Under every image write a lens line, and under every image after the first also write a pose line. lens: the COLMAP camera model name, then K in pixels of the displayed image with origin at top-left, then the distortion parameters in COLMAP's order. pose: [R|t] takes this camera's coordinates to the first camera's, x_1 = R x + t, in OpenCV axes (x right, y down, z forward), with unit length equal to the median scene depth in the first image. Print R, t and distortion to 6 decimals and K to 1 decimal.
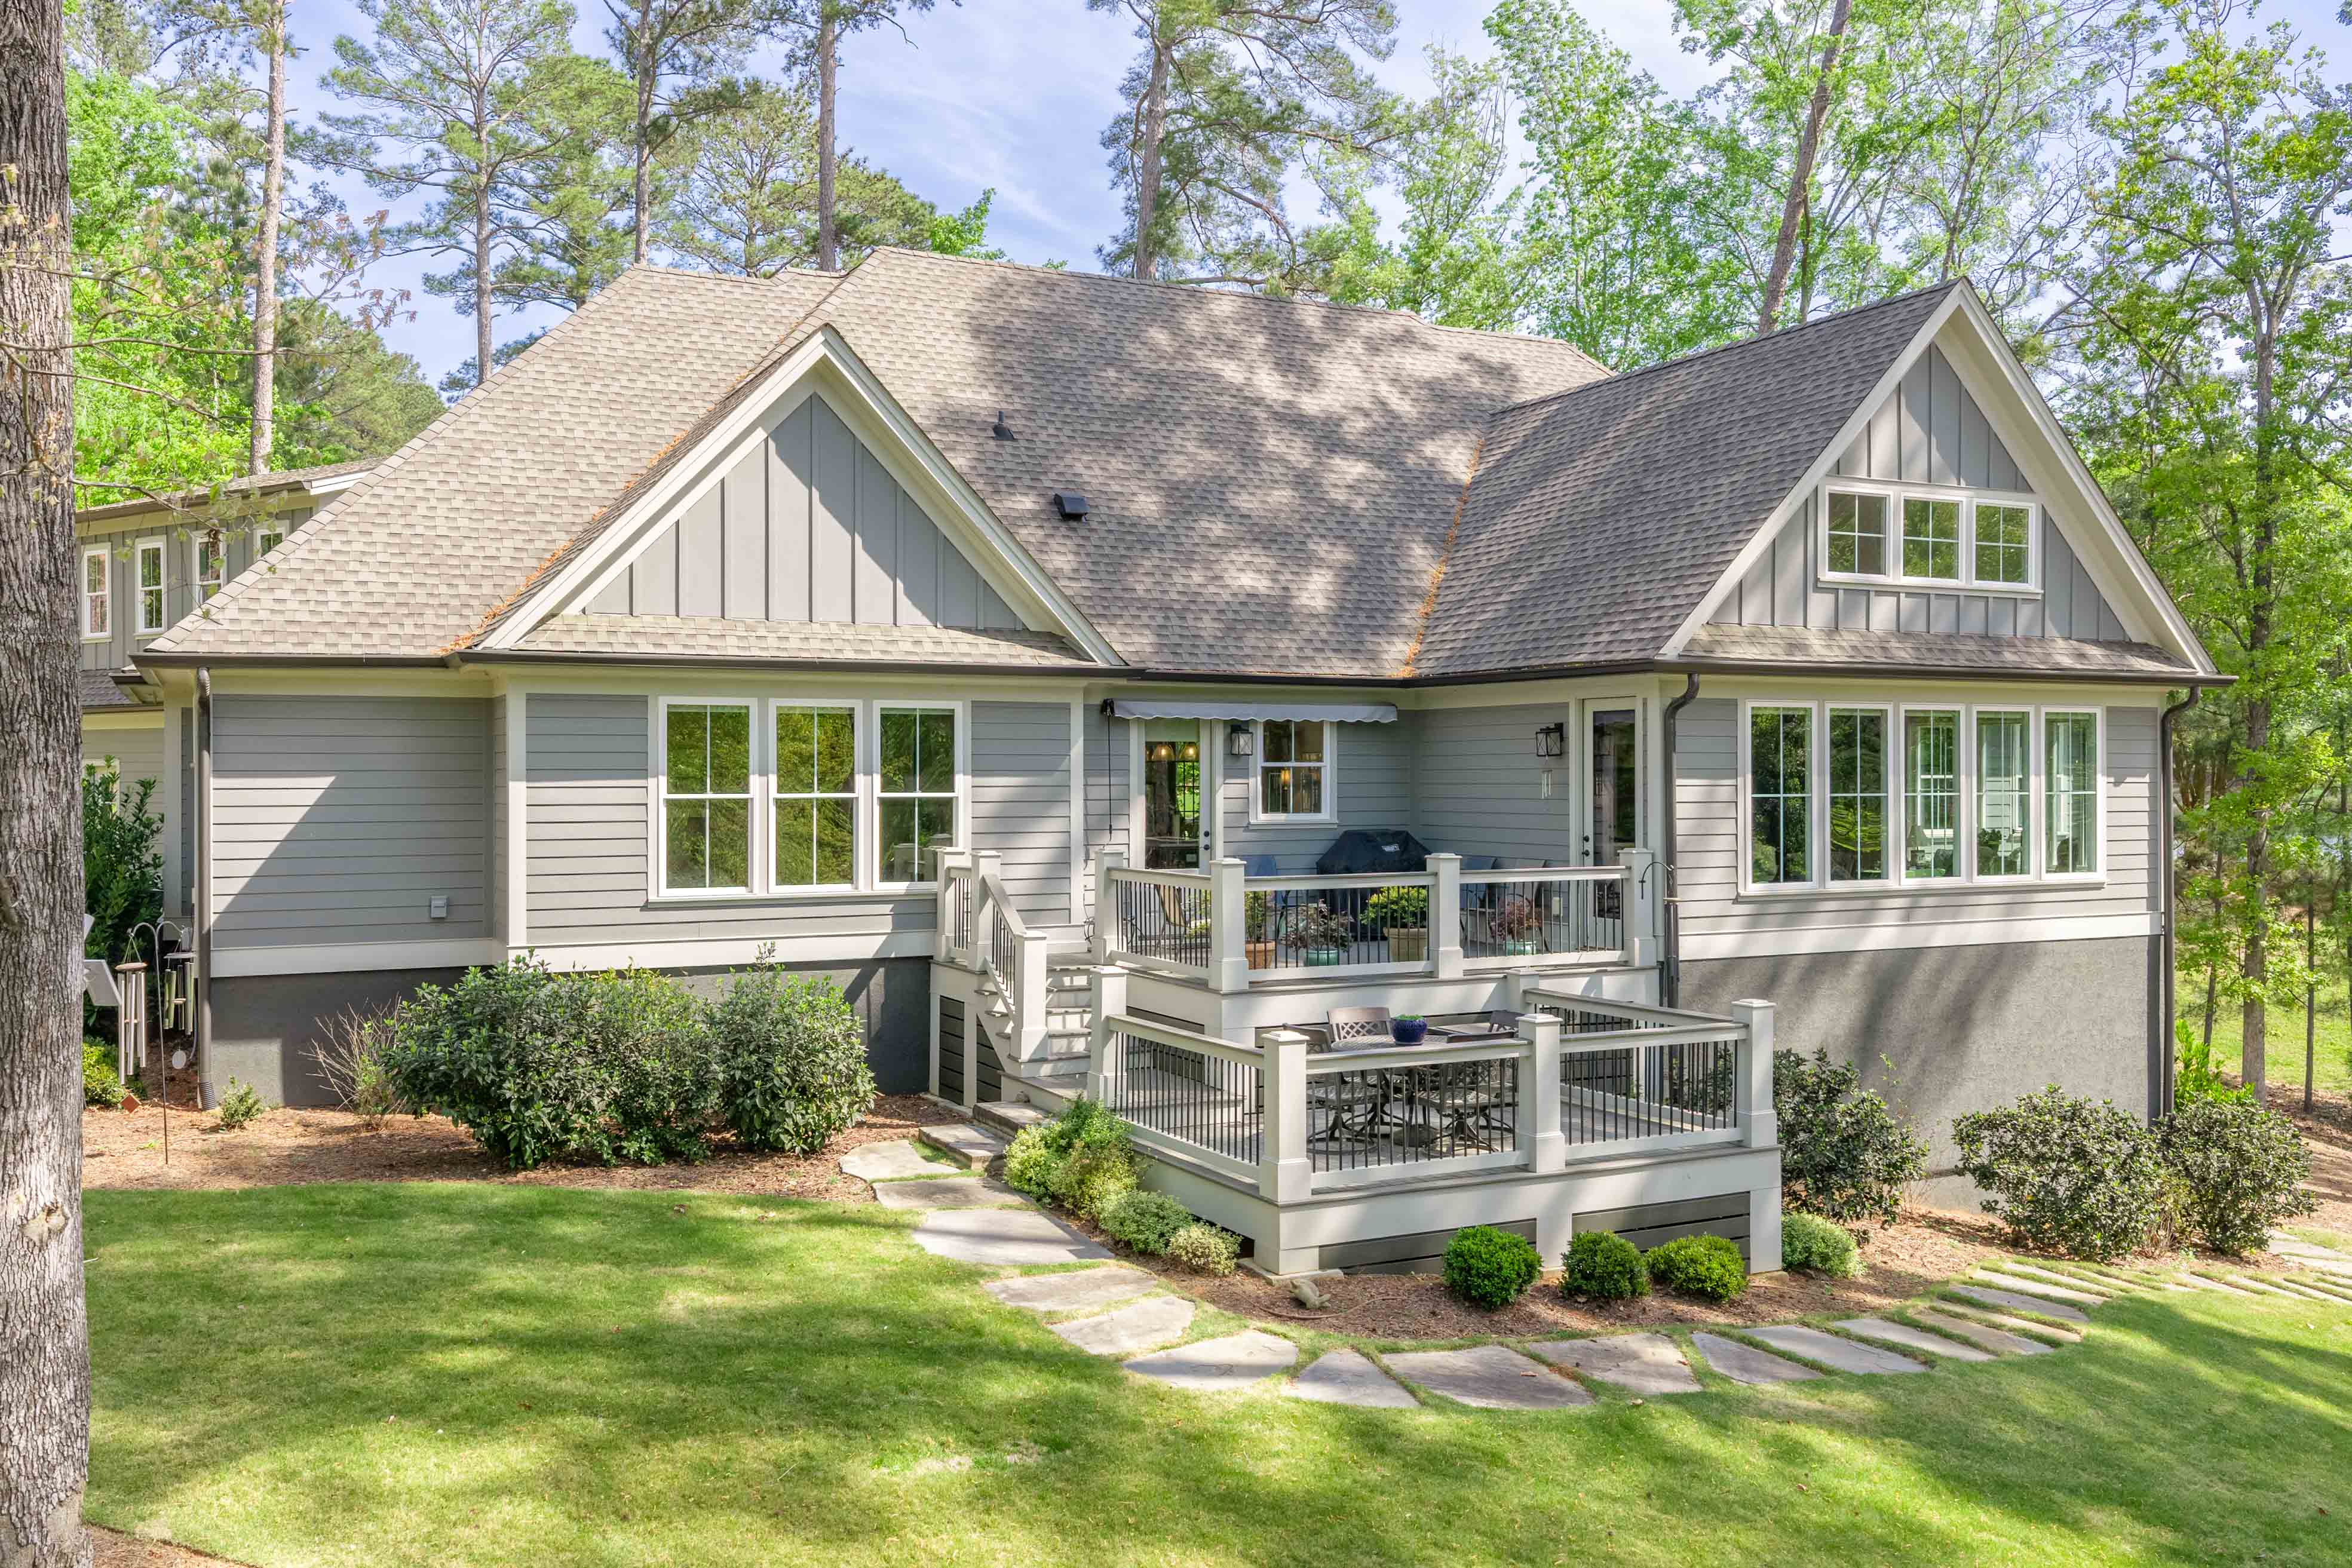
lens RADIAL K [[1950.6, 0, 1176.4], [0, 1950.6, 792.3], [0, 0, 1]] dist [0.026435, -0.047622]
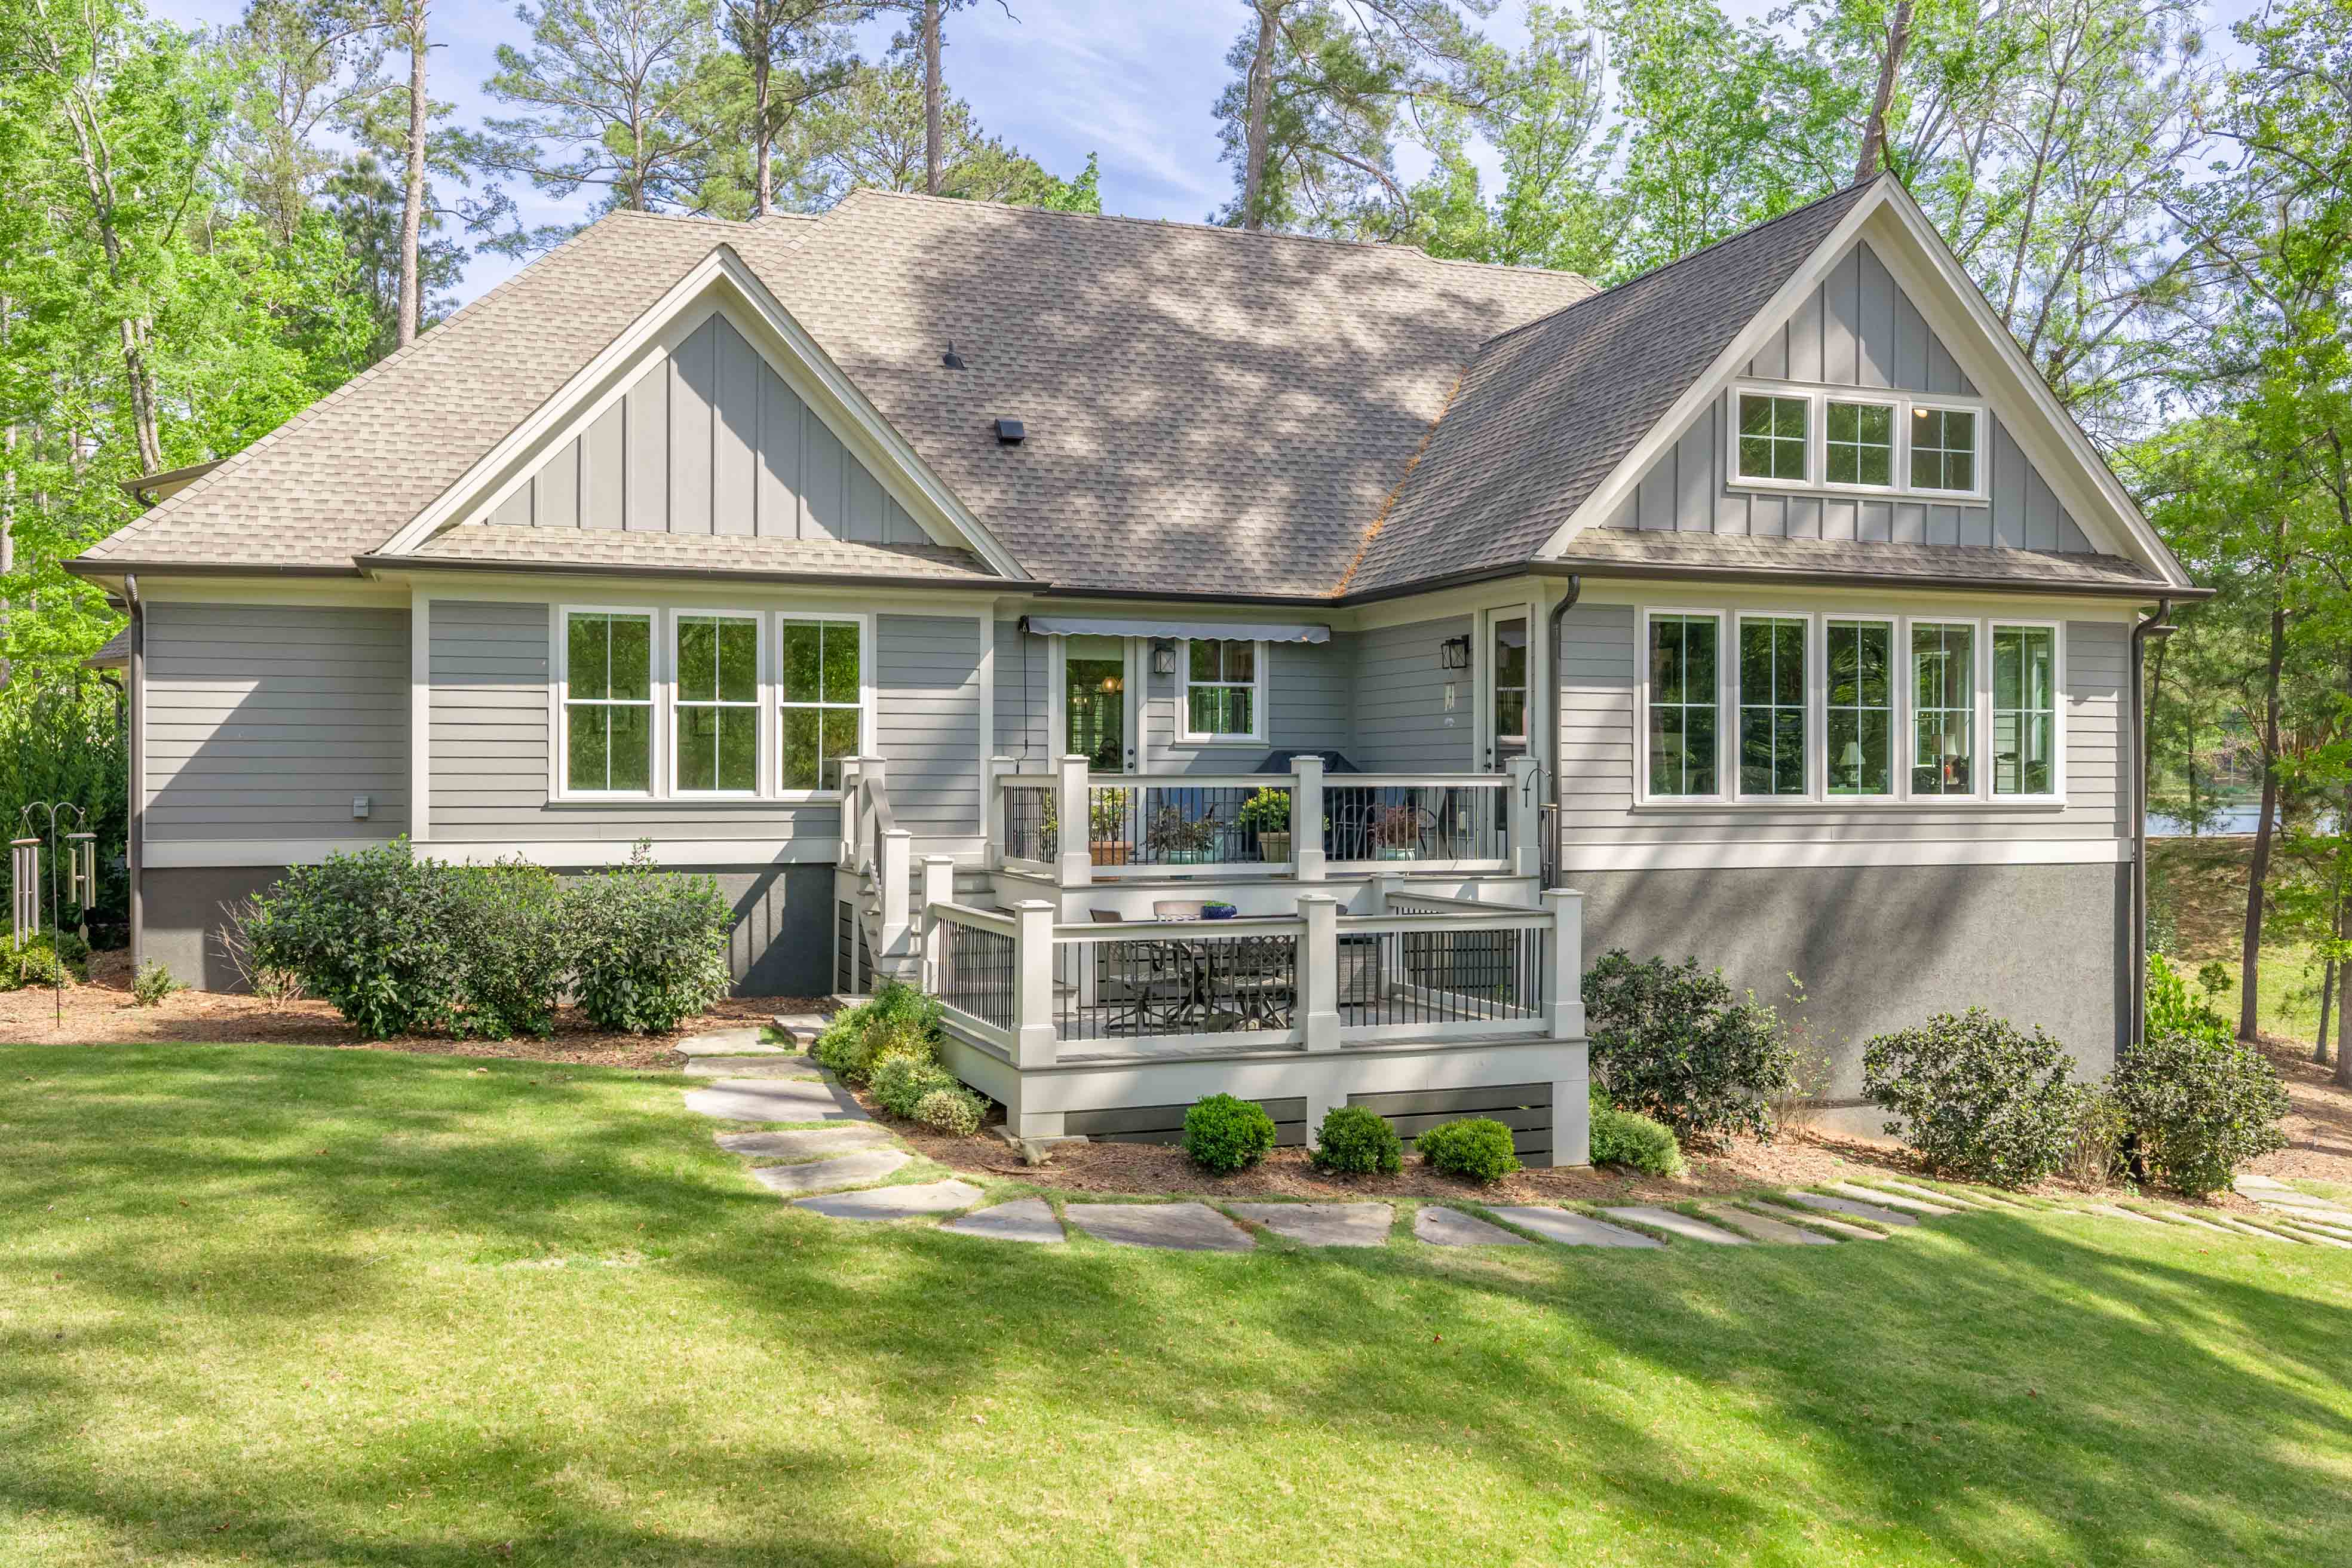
lens RADIAL K [[1950.6, 0, 1168.5], [0, 1950.6, 798.8], [0, 0, 1]] dist [0.026435, -0.047622]
pose [[0.993404, 0.004767, -0.114566, 0.167867], [-0.004374, 0.999984, 0.003684, 0.046260], [0.114582, -0.003158, 0.993409, 0.003283]]
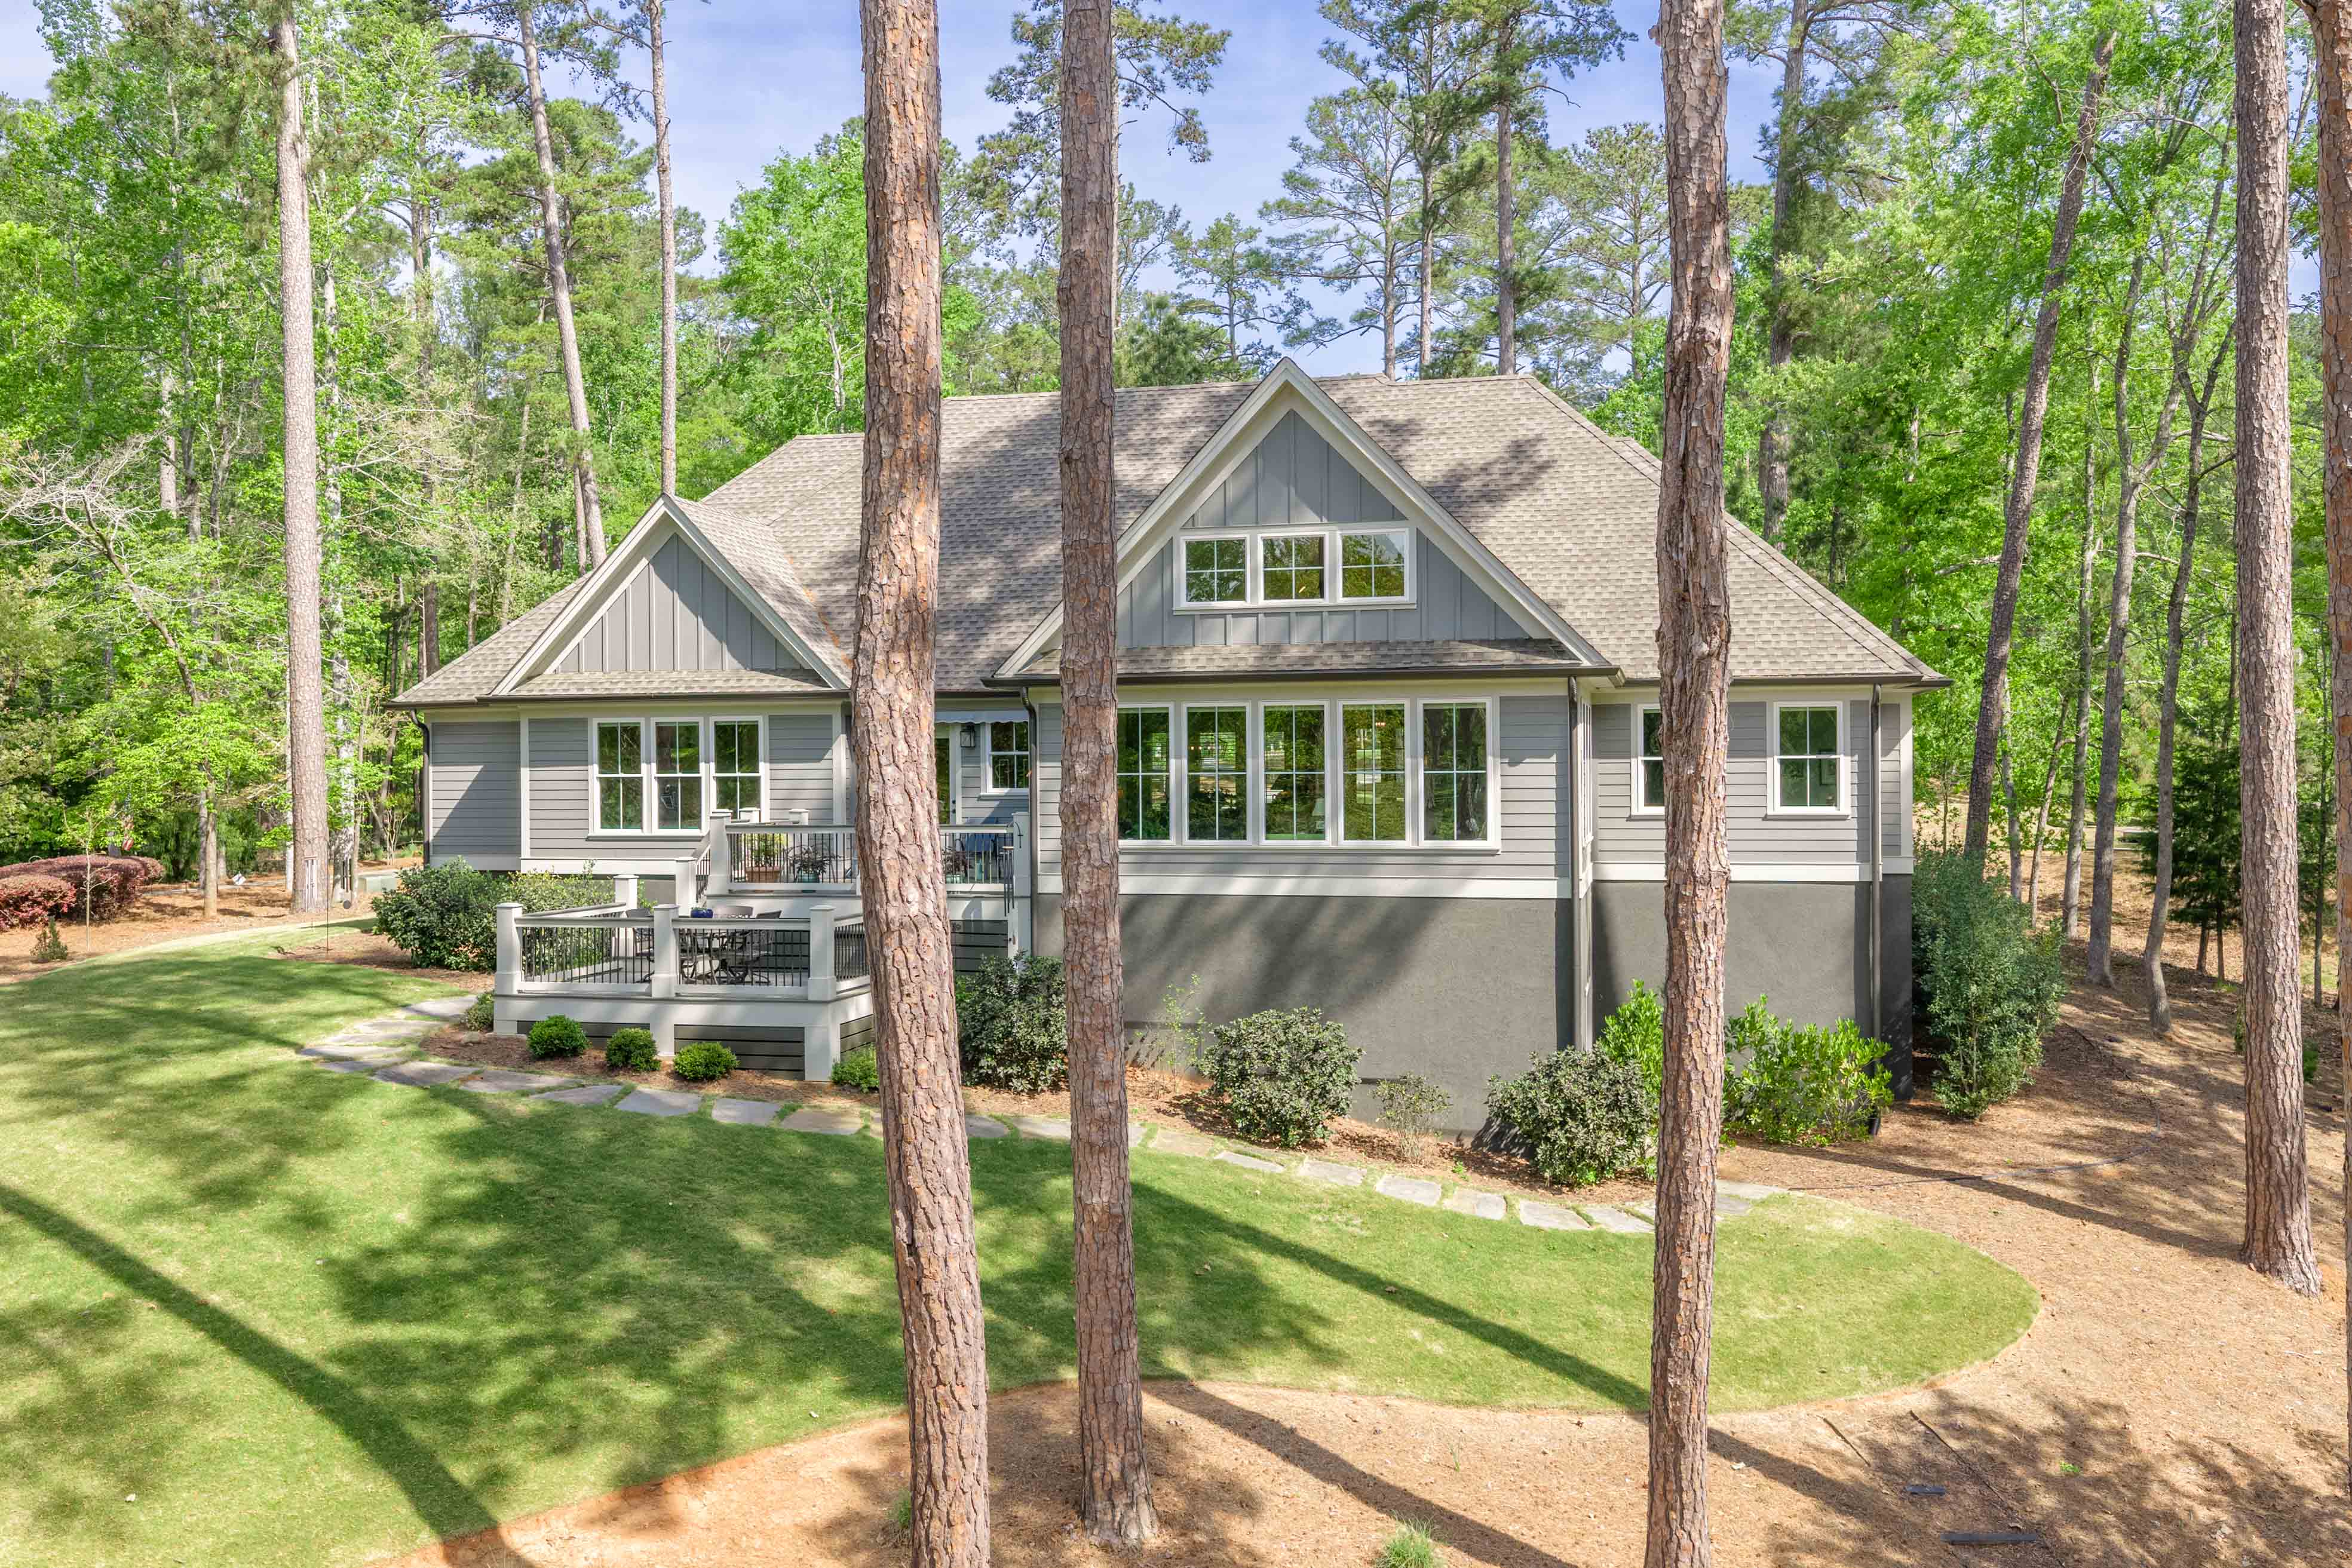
lens RADIAL K [[1950.6, 0, 1177.4], [0, 1950.6, 785.5], [0, 0, 1]] dist [0.026435, -0.047622]
pose [[0.763362, 0.001916, -0.645968, 1.197048], [0.000020, 0.999996, 0.002990, 0.005407], [0.645971, -0.002296, 0.763359, 0.005541]]
